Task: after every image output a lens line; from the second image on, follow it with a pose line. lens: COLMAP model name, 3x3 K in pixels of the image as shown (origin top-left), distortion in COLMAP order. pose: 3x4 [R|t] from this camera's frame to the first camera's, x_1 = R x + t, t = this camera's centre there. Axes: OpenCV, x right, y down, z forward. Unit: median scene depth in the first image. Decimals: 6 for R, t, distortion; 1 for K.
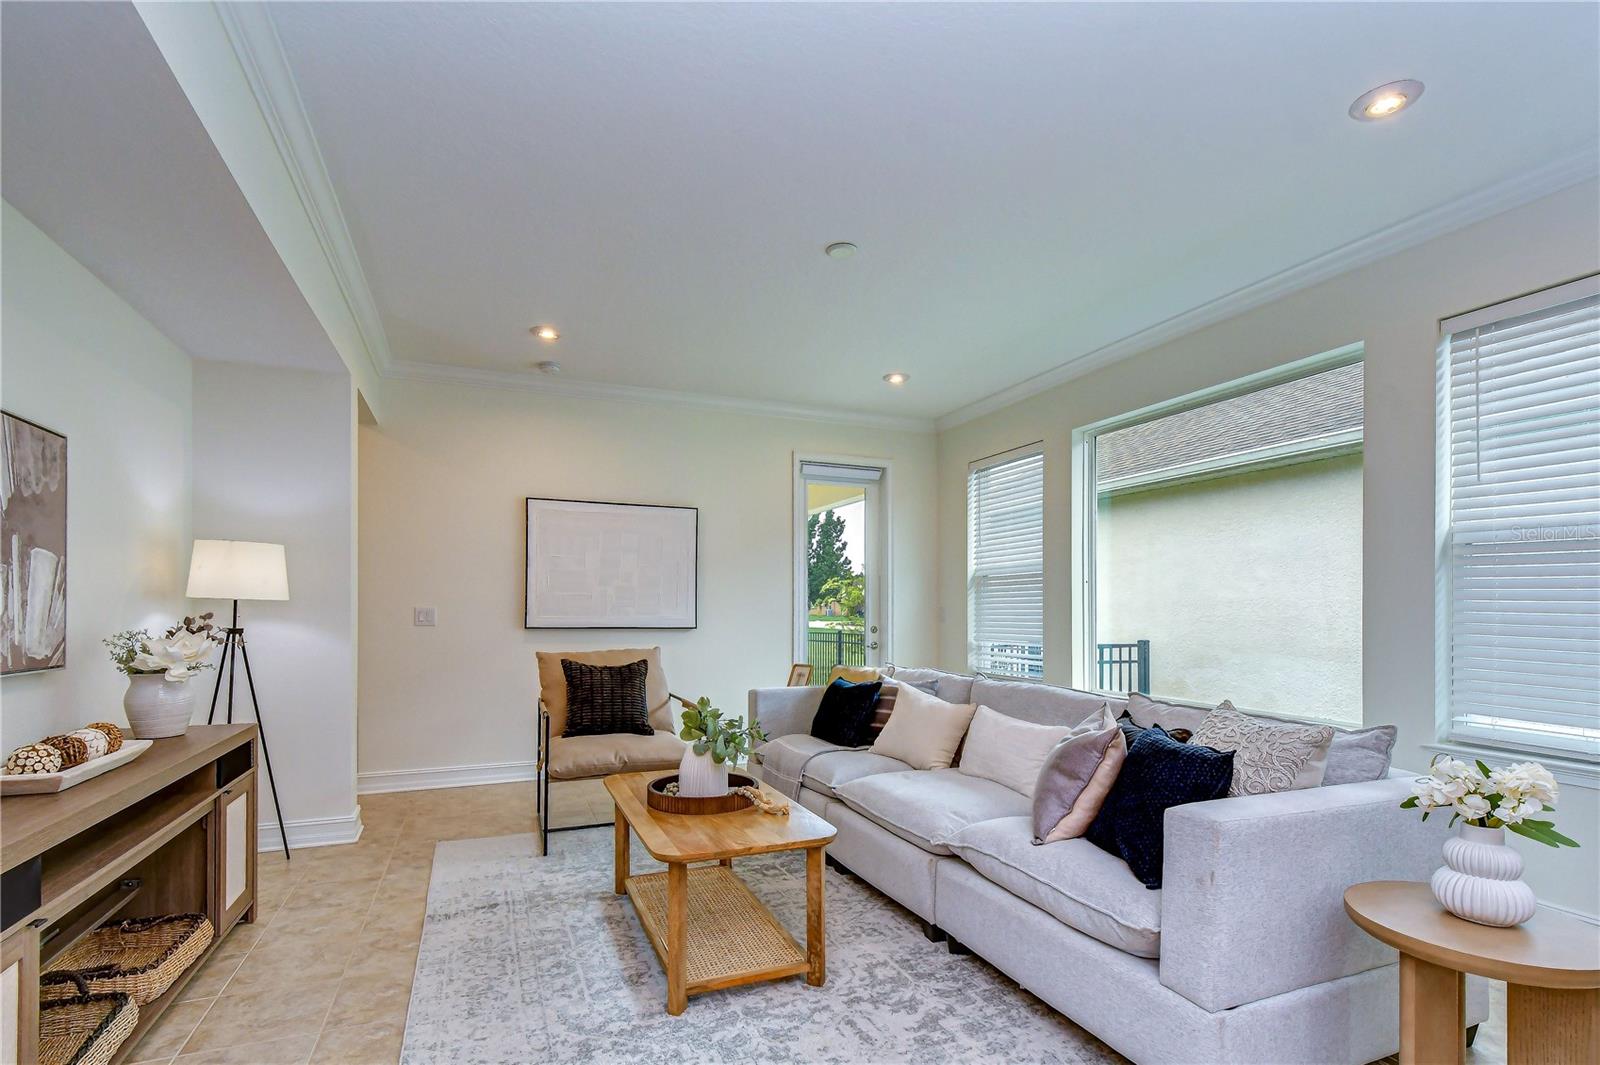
lens RADIAL K [[741.5, 0, 797.1], [0, 741.5, 606.7], [0, 0, 1]] dist [0.000423, -0.000327]
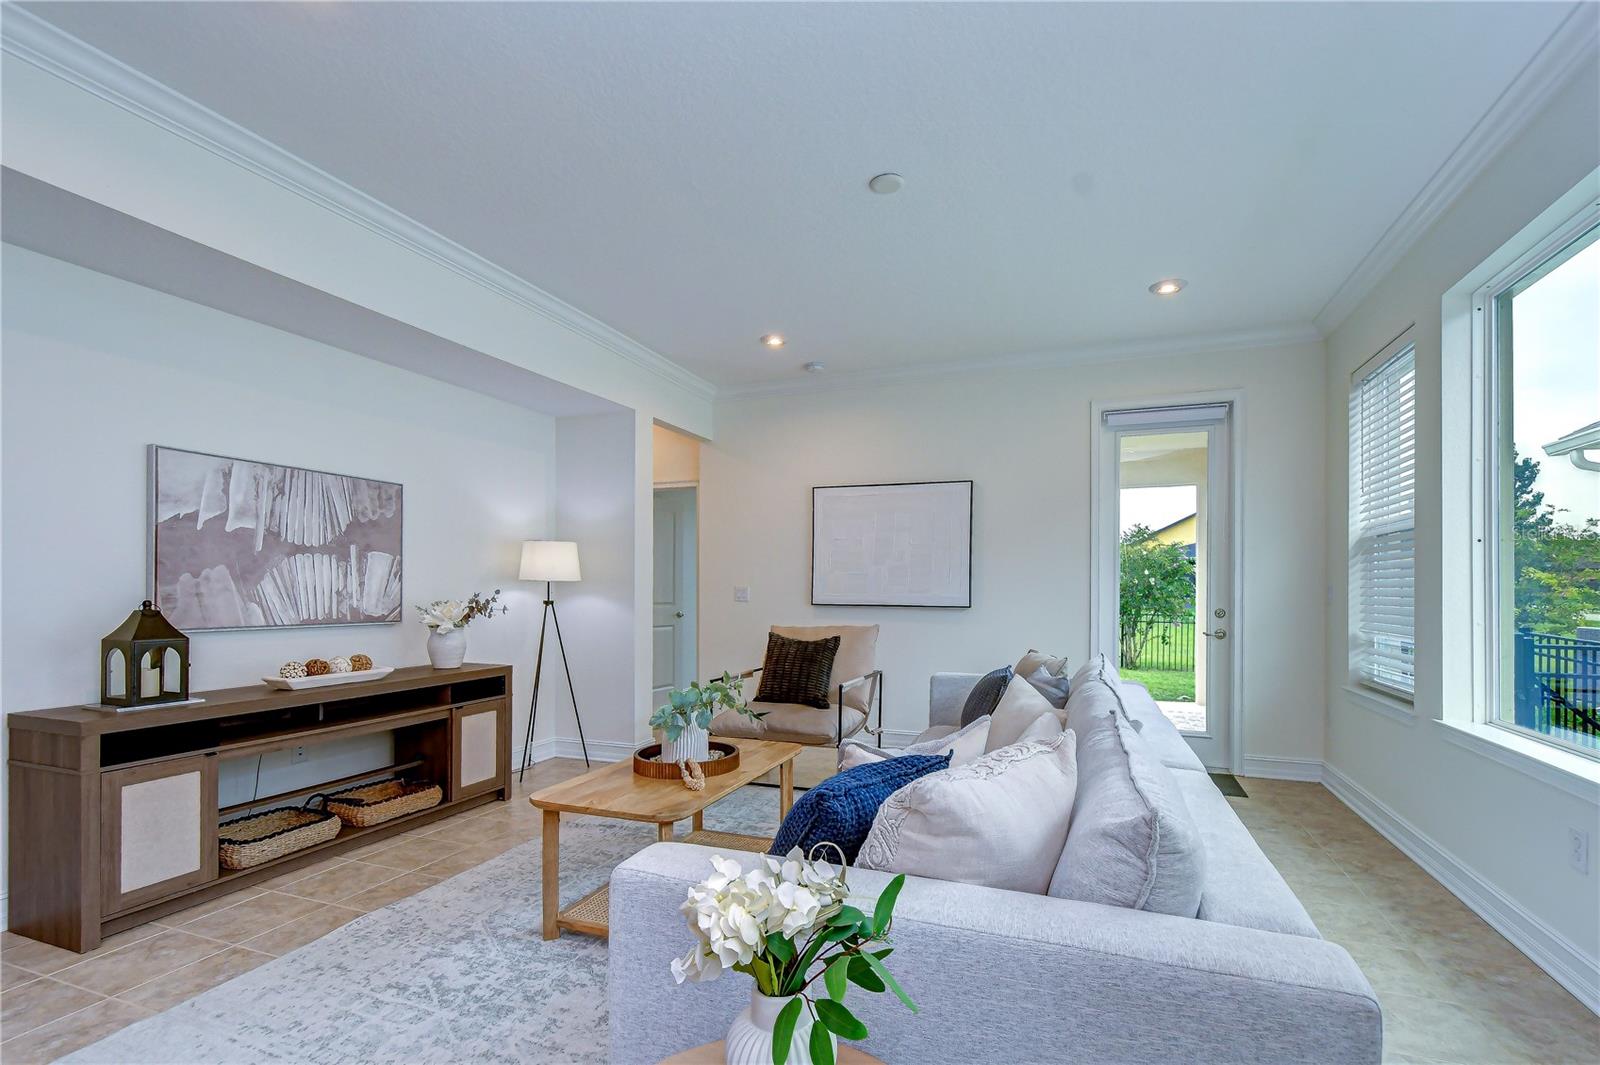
lens RADIAL K [[736.0, 0, 809.6], [0, 736.0, 590.3], [0, 0, 1]] dist [0.001894, 0.000117]
pose [[0.735722, 0.000305, -0.677284, 0.479243], [0.002957, 0.999989, 0.003661, 0.004035], [0.677278, -0.004696, 0.735713, 0.232668]]
